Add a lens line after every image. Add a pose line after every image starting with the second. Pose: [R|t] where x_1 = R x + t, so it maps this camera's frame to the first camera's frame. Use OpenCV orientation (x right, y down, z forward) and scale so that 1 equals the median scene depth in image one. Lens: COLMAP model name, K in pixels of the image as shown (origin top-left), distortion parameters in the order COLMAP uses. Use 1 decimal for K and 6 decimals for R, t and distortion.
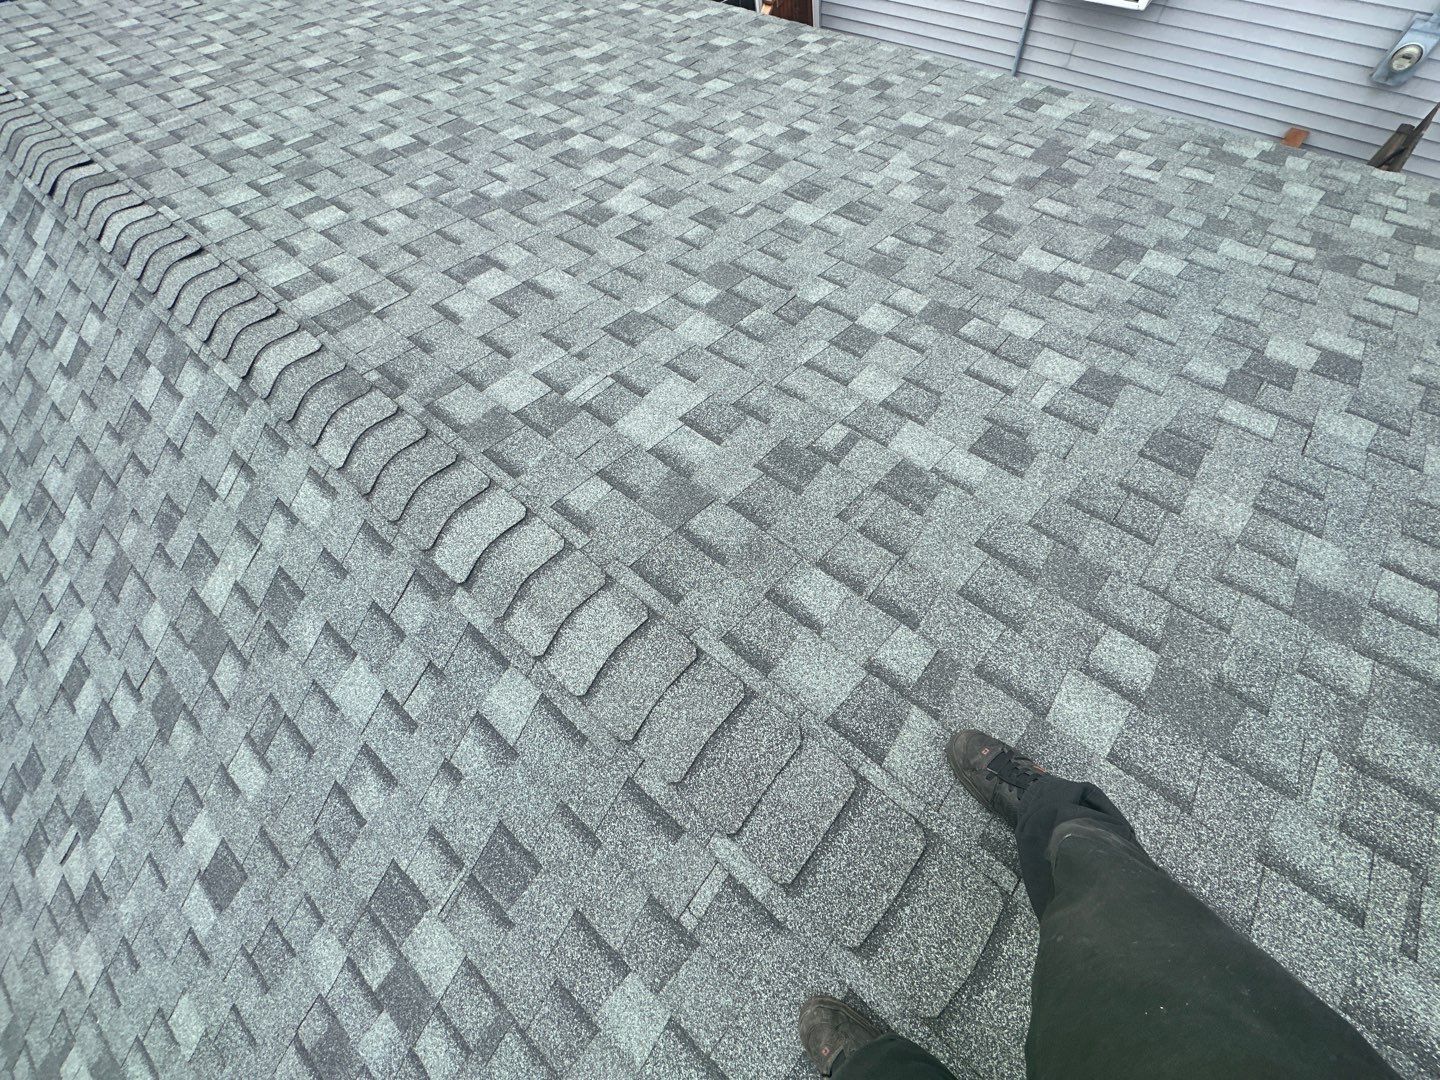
lens RADIAL K [[572.4, 0, 718.4], [0, 572.4, 537.3], [0, 0, 1]] dist [-0.000402, -0.001623]
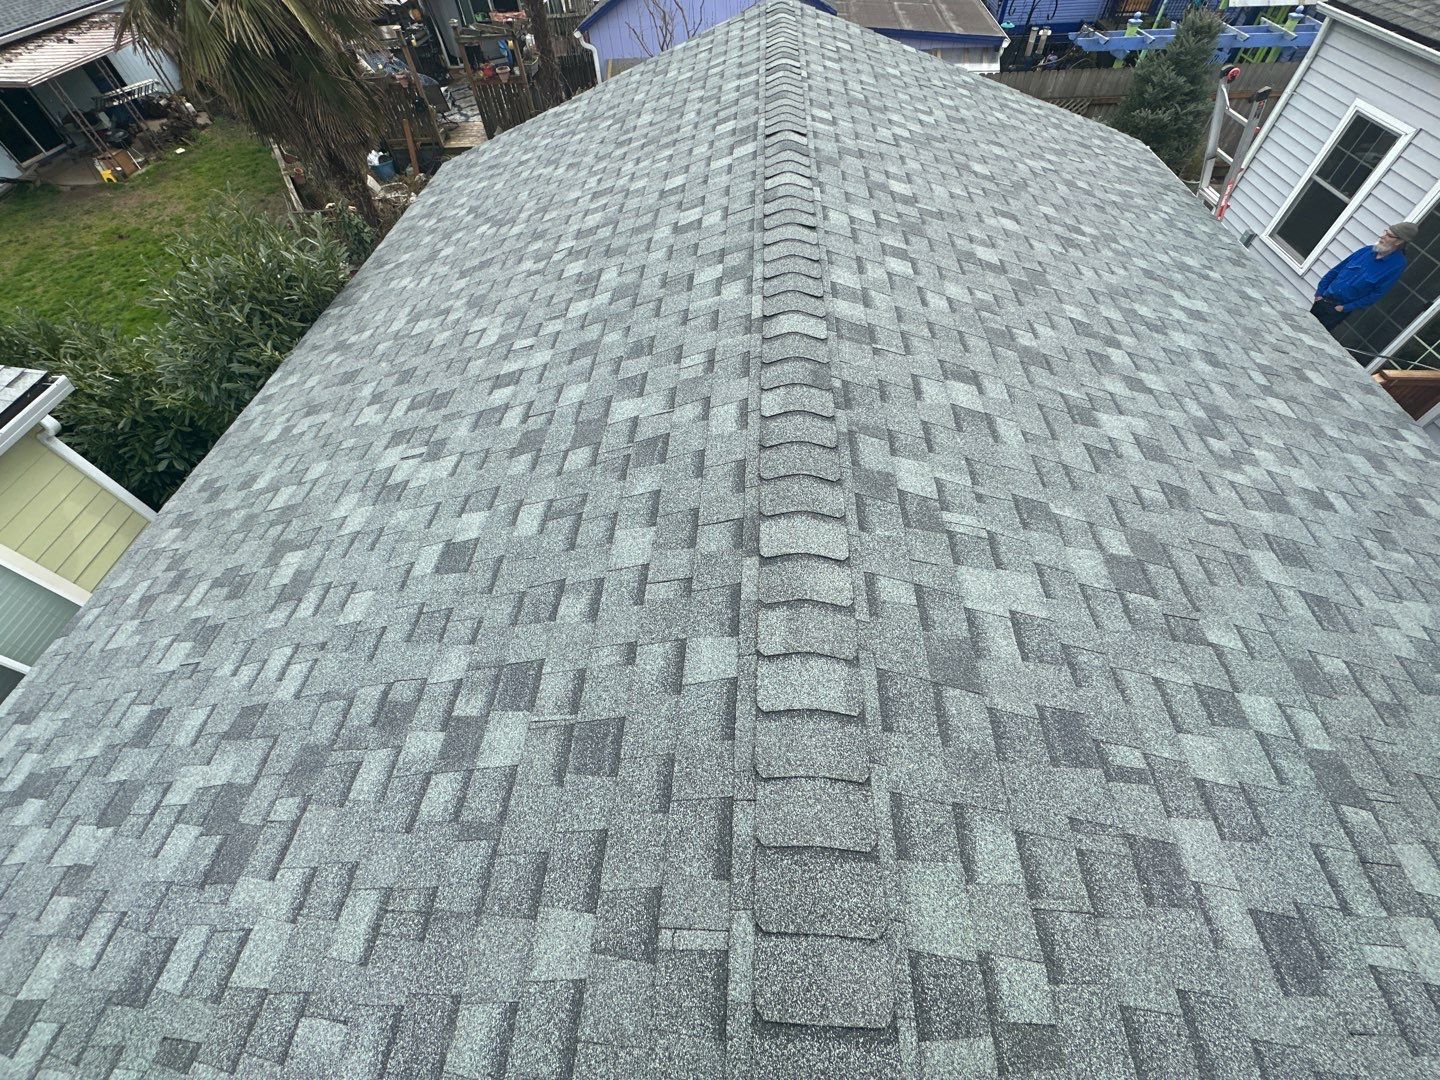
lens RADIAL K [[572.4, 0, 719.0], [0, 572.4, 537.1], [0, 0, 1]] dist [-0.000402, -0.001623]
pose [[0.584790, 0.734380, -0.344538, -0.113336], [-0.777652, 0.628393, 0.019492, 0.084228], [0.230820, 0.256532, 0.938570, -0.077987]]
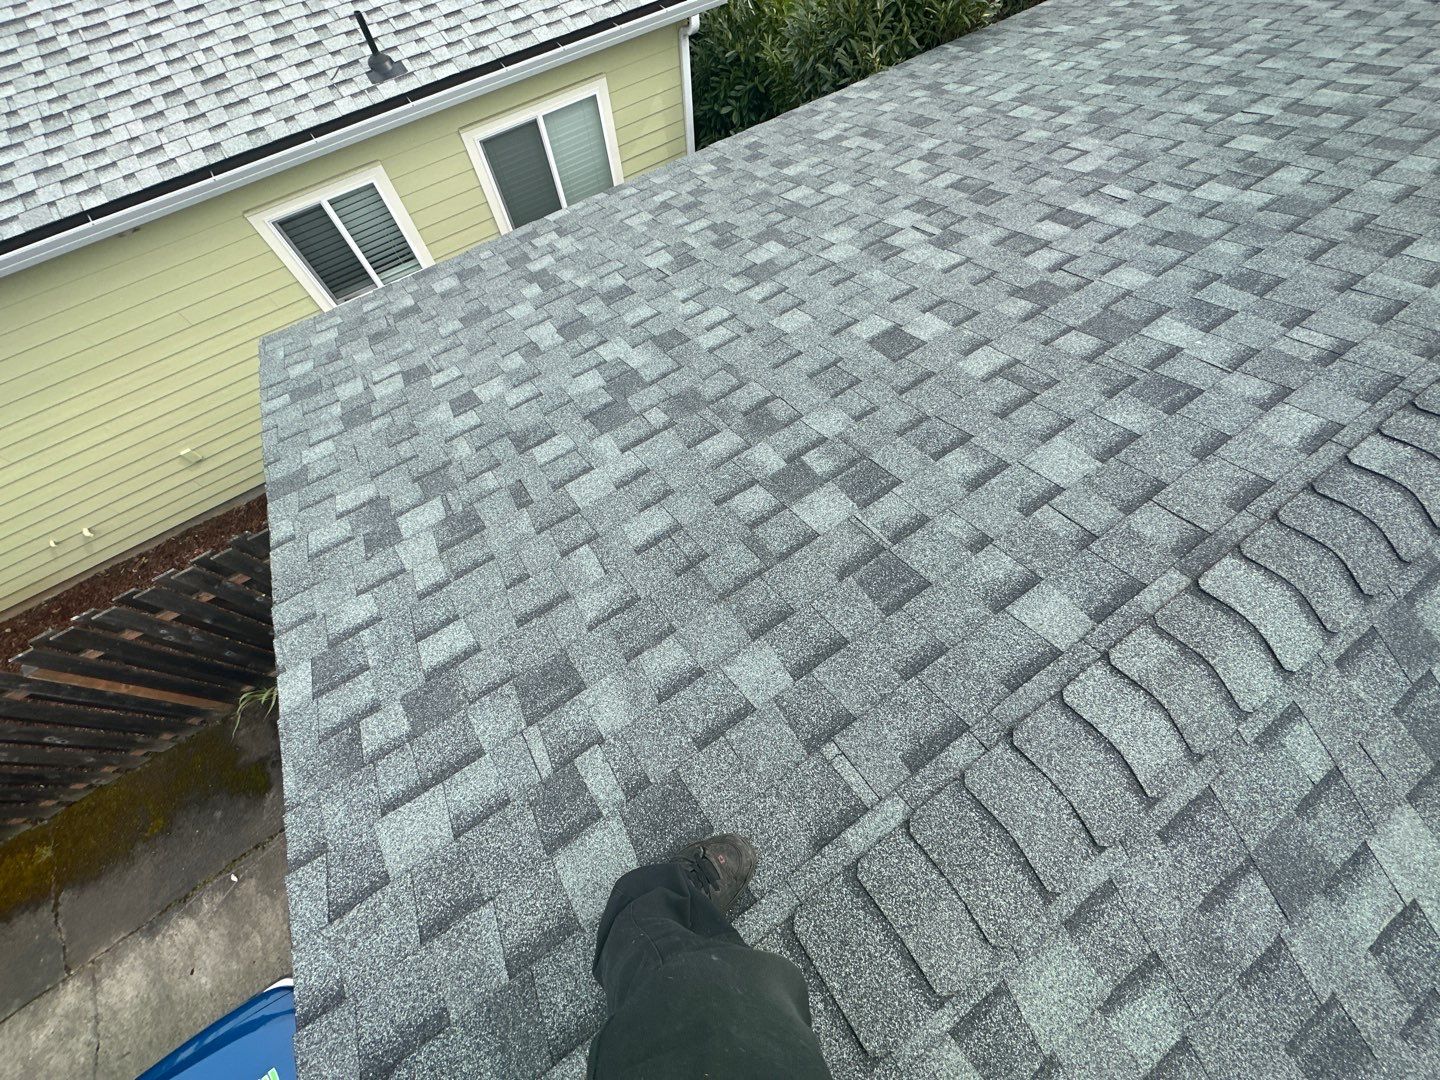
lens RADIAL K [[572.4, 0, 717.4], [0, 572.4, 536.9], [0, 0, 1]] dist [-0.000402, -0.001623]
pose [[-0.283467, 0.934636, -0.214712, -0.090715], [-0.865808, -0.153159, 0.476360, 0.266402], [0.412338, 0.320932, 0.852631, -0.092201]]
